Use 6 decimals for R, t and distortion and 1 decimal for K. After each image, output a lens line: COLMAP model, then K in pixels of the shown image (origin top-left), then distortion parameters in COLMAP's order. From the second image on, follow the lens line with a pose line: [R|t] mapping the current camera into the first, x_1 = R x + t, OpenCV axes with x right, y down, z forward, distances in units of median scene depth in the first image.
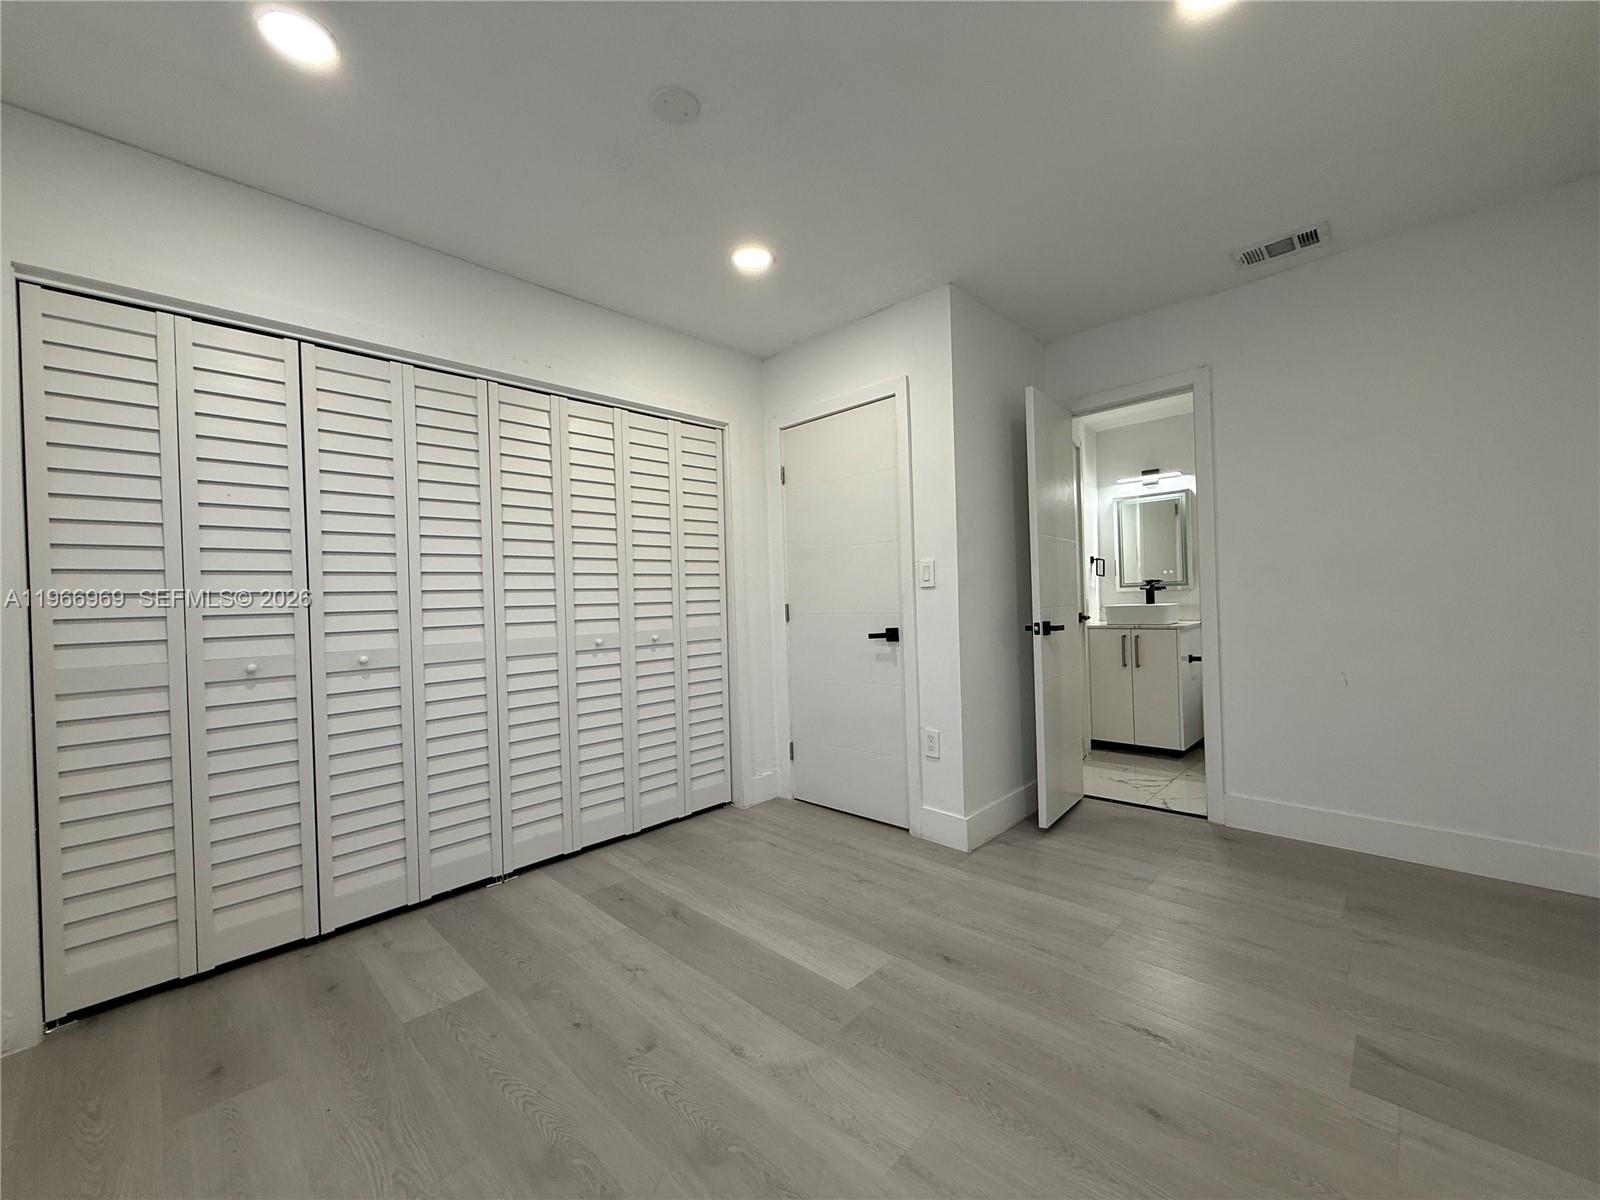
lens RADIAL K [[639.5, 0, 800.0], [0, 639.5, 600.0], [0, 0, 1]] dist [0.000237, 0.000021]
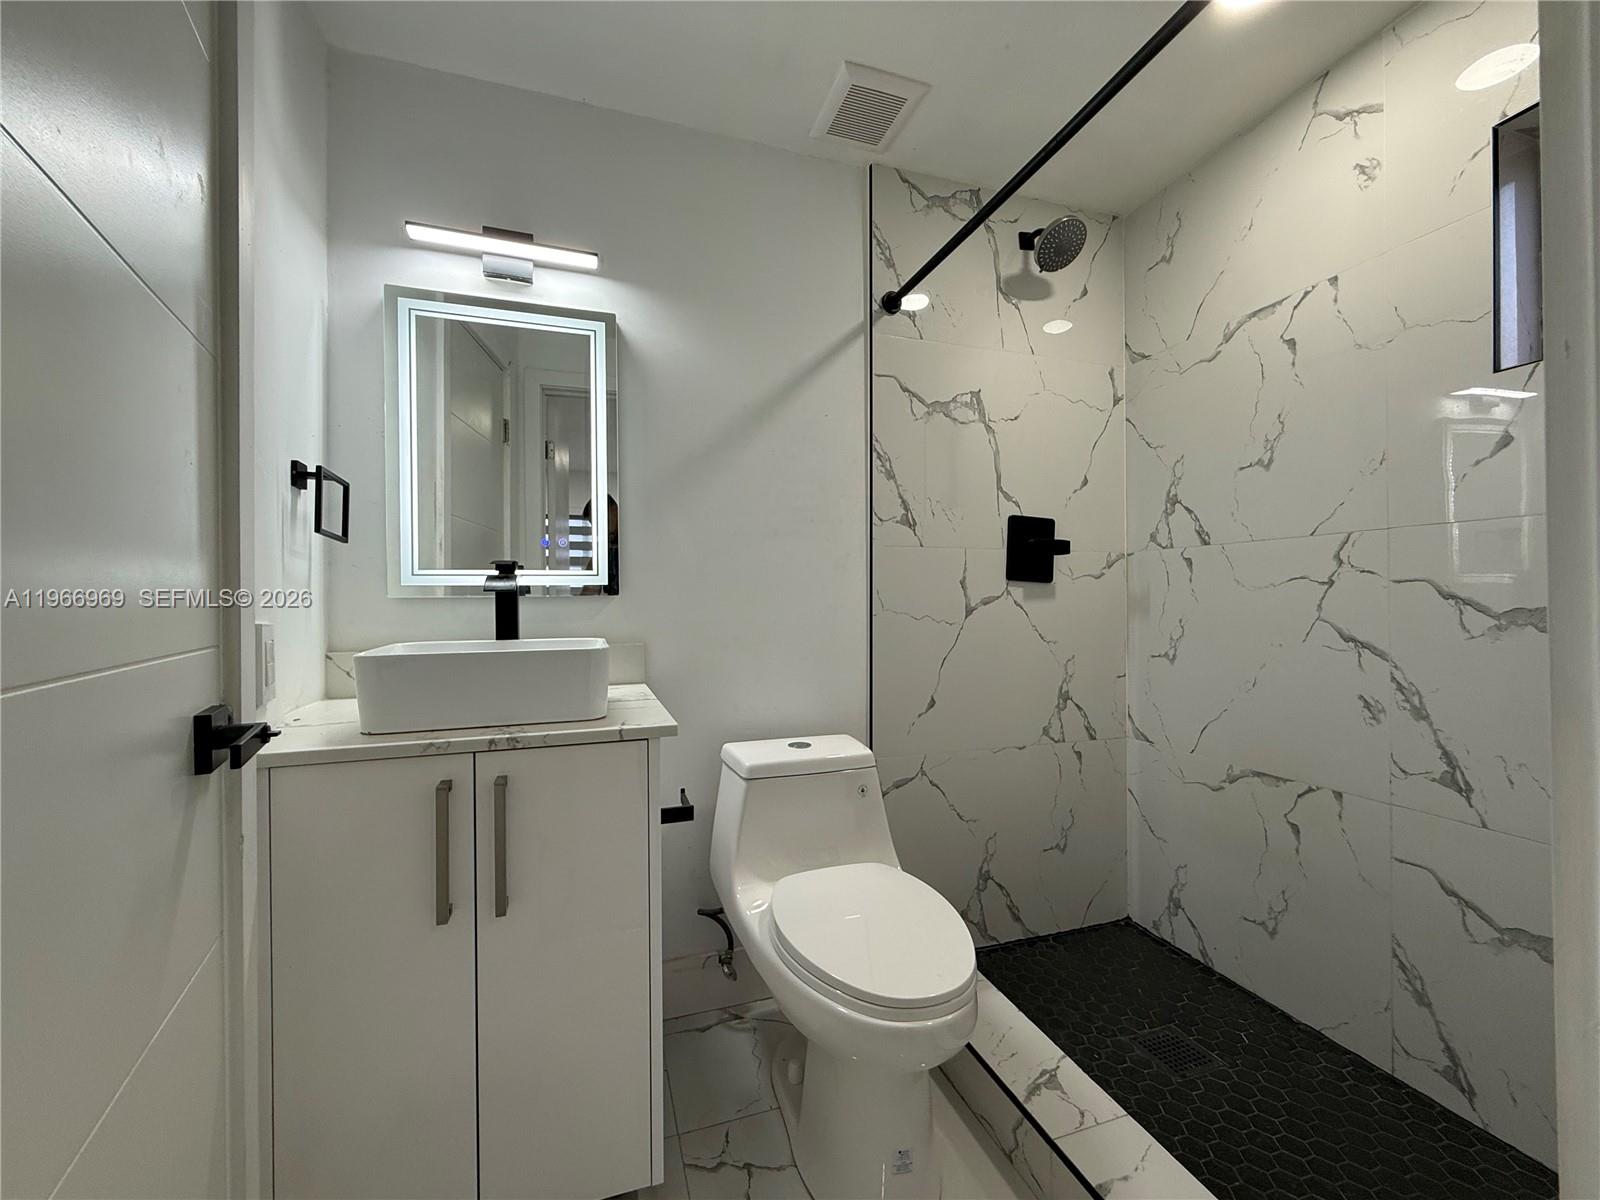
lens RADIAL K [[634.2, 0, 783.2], [0, 634.2, 599.7], [0, 0, 1]] dist [0.000803, 0.000117]
pose [[0.469977, 0.028382, 0.882223, 0.344180], [-0.006986, 0.999571, -0.028435, -0.005549], [-0.882651, 0.007200, 0.469973, 0.750251]]
